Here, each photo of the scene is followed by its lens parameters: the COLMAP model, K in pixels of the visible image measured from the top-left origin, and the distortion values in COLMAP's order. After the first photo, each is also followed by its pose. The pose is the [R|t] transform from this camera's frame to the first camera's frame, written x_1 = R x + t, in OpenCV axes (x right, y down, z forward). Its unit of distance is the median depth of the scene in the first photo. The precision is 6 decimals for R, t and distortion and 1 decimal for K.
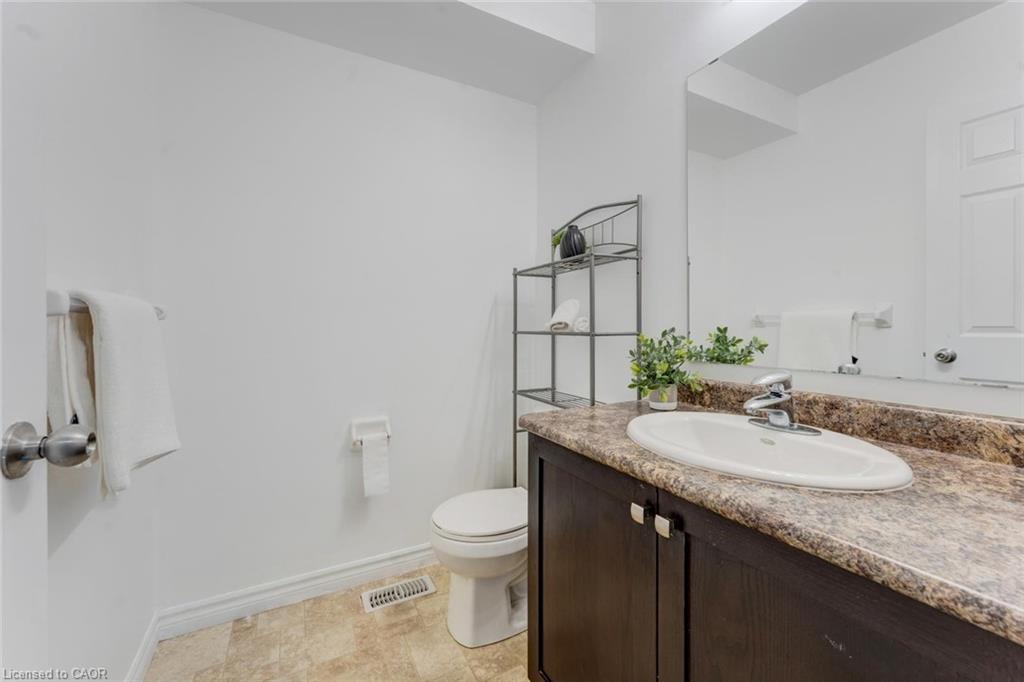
lens RADIAL K [[410.4, 0, 522.7], [0, 410.4, 334.5], [0, 0, 1]] dist [-0.001919, 0.001167]
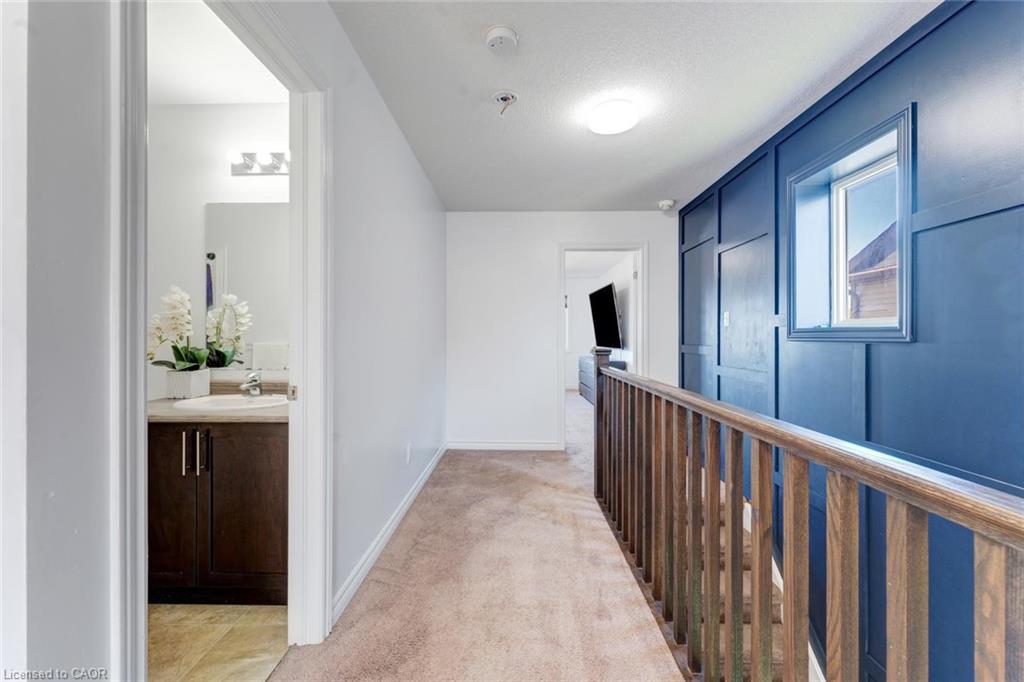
lens RADIAL K [[410.4, 0, 512.4], [0, 410.4, 338.2], [0, 0, 1]] dist [-0.001919, 0.001167]
pose [[0.497127, -0.001184, 0.867677, -0.643371], [0.014864, 0.999864, -0.007151, -0.052997], [-0.867550, 0.016452, 0.497077, -1.375138]]
